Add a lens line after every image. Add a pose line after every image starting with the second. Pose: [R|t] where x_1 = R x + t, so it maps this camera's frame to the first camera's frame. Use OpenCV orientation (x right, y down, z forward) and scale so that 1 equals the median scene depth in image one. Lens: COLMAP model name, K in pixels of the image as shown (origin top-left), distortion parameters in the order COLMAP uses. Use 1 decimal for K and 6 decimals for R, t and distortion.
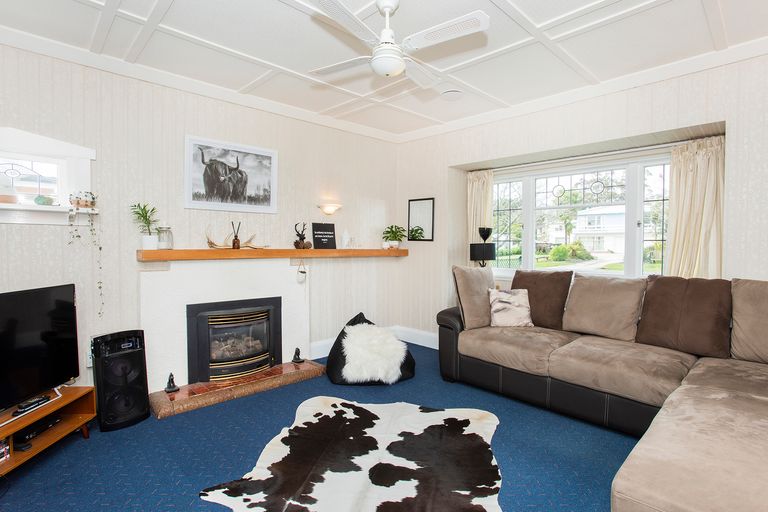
lens RADIAL K [[388.0, 0, 384.5], [0, 388.0, 253.1], [0, 0, 1]] dist [-0.002880, -0.000326]
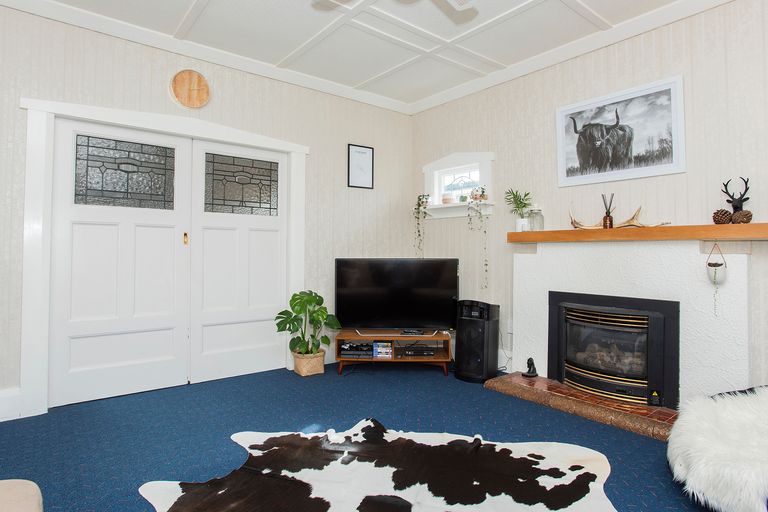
lens RADIAL K [[433.0, 0, 384.4], [0, 433.0, 237.2], [0, 0, 1]] dist [-0.046052, 0.000267]
pose [[-0.092645, -0.036610, -0.995026, 0.513380], [-0.023668, 0.999122, -0.034557, 0.046470], [0.995418, 0.020349, -0.093430, 0.650342]]
